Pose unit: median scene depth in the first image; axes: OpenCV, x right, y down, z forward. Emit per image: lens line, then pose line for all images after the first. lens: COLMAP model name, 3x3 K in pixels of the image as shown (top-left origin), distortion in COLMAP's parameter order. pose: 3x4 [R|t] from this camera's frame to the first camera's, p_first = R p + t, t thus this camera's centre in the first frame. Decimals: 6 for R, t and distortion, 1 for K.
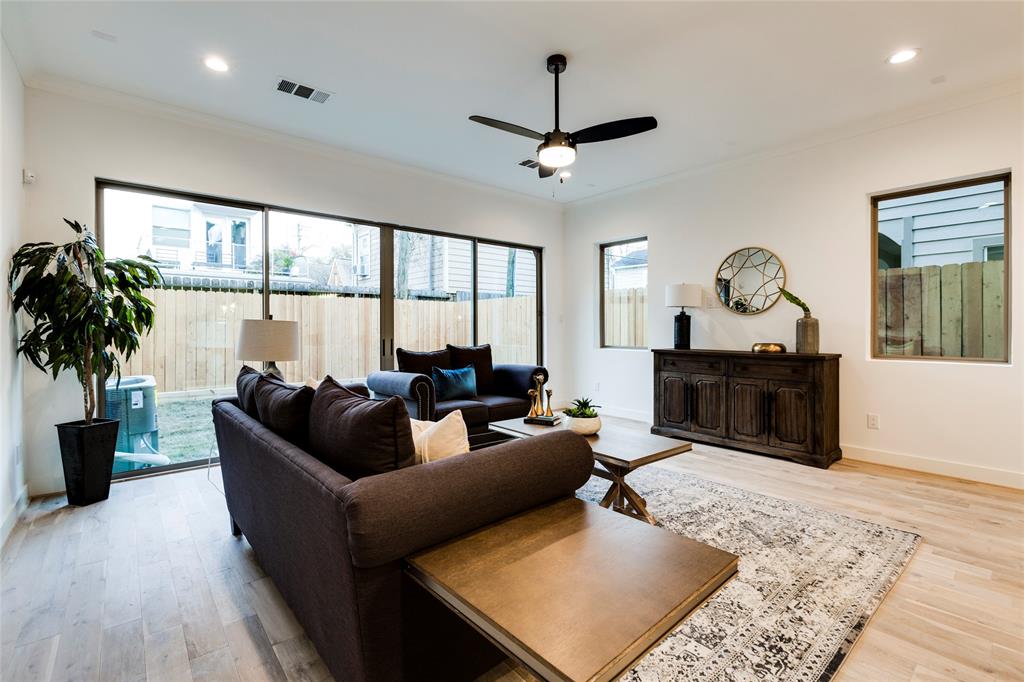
lens RADIAL K [[459.8, 0, 502.8], [0, 459.8, 330.4], [0, 0, 1]] dist [0.000744, -0.000247]
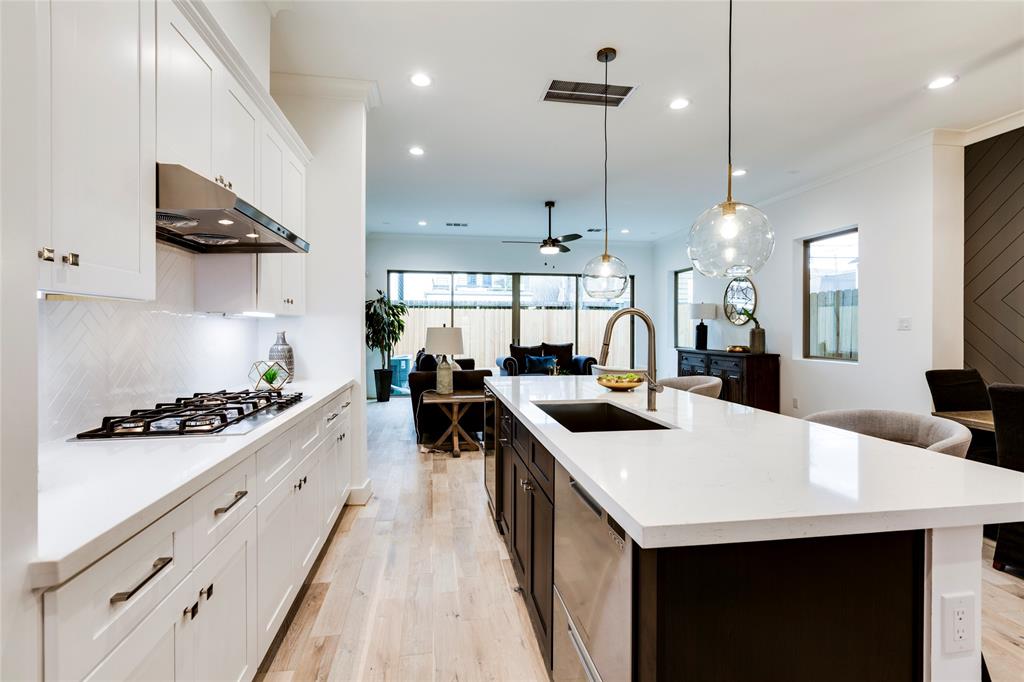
lens RADIAL K [[459.8, 0, 502.8], [0, 459.8, 330.4], [0, 0, 1]] dist [0.000744, -0.000247]
pose [[0.856953, 0.005261, -0.515368, 0.865649], [-0.007255, 0.999972, -0.001855, -0.014165], [0.515344, 0.005328, 0.856967, -0.743821]]
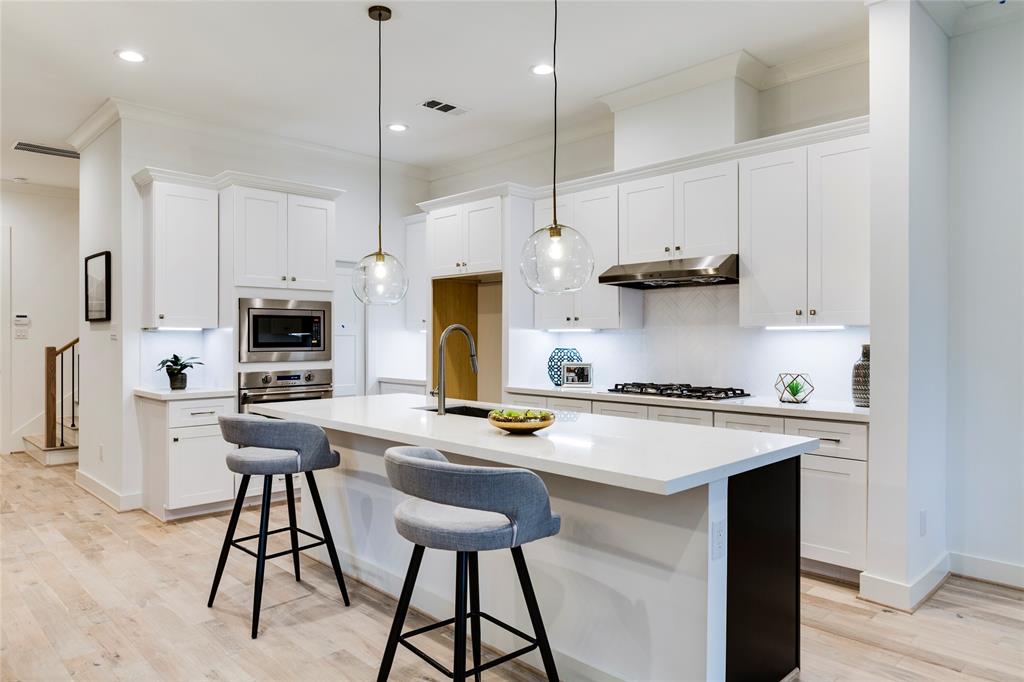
lens RADIAL K [[665.2, 0, 498.3], [0, 665.2, 338.6], [0, 0, 1]] dist [-0.000159, -0.000481]
pose [[-0.997238, 0.004472, -0.074134, 0.720657], [0.003774, 0.999947, 0.009556, -0.034139], [0.074173, 0.009250, -0.997202, 0.785241]]
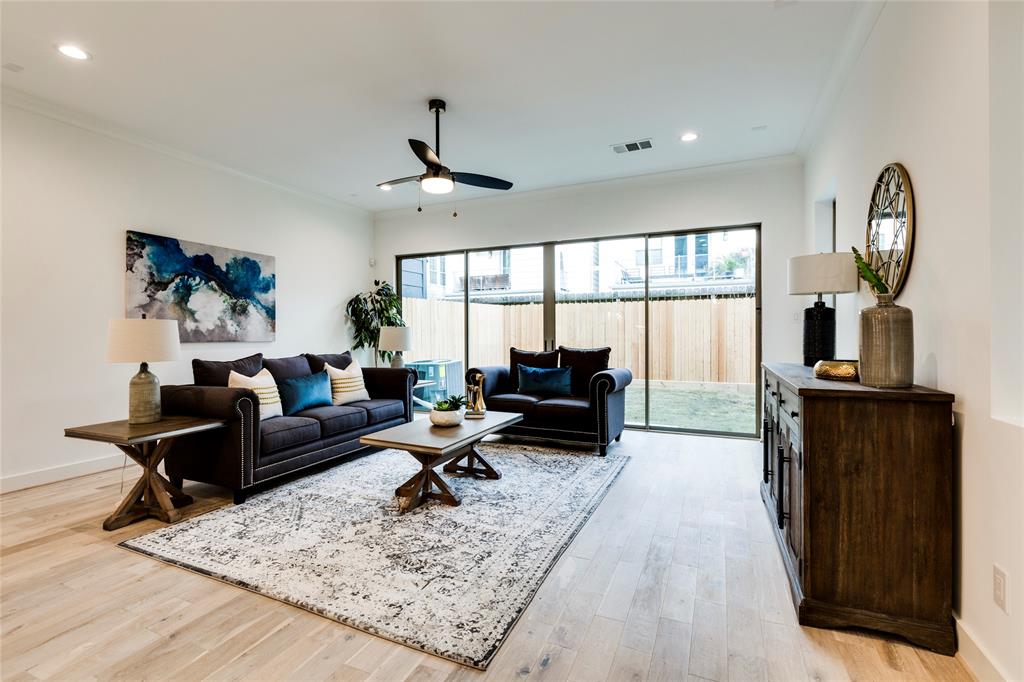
lens RADIAL K [[462.4, 0, 501.6], [0, 462.4, 328.3], [0, 0, 1]] dist [0.010409, 0.000141]
pose [[0.425939, -0.007288, -0.904723, 1.098488], [-0.002279, 0.999956, -0.009128, -0.000321], [0.904749, 0.005950, 0.425903, 0.558628]]
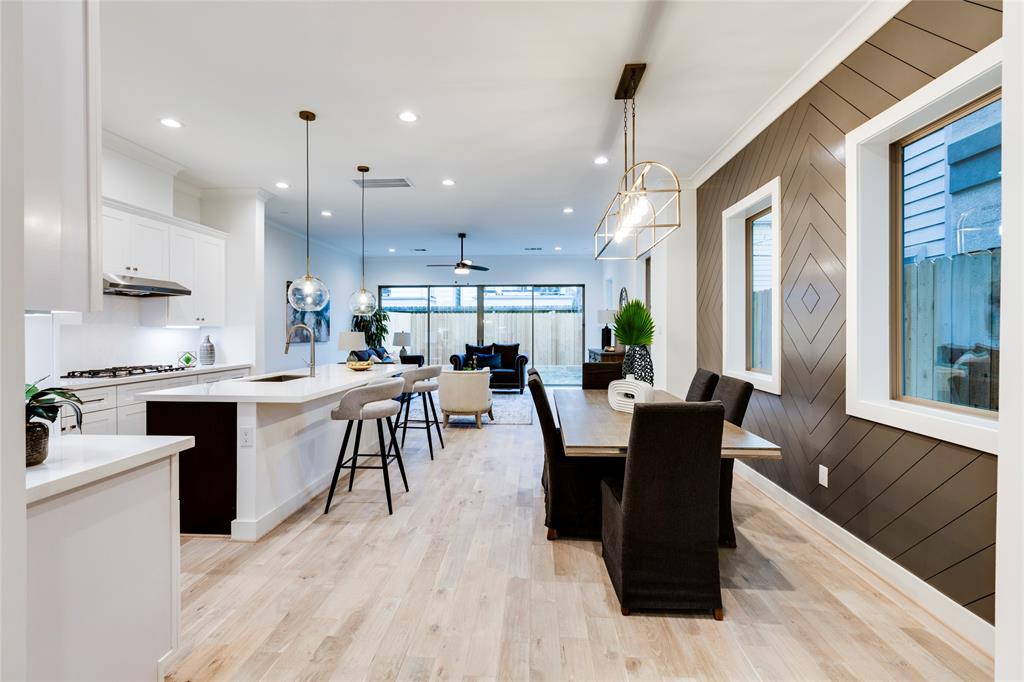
lens RADIAL K [[459.8, 0, 502.8], [0, 459.8, 330.4], [0, 0, 1]] dist [0.000744, -0.000247]
pose [[0.721959, 0.003418, -0.691928, 1.837368], [-0.005656, 0.999984, -0.000962, -0.031856], [0.691913, 0.004608, 0.721966, -0.643809]]
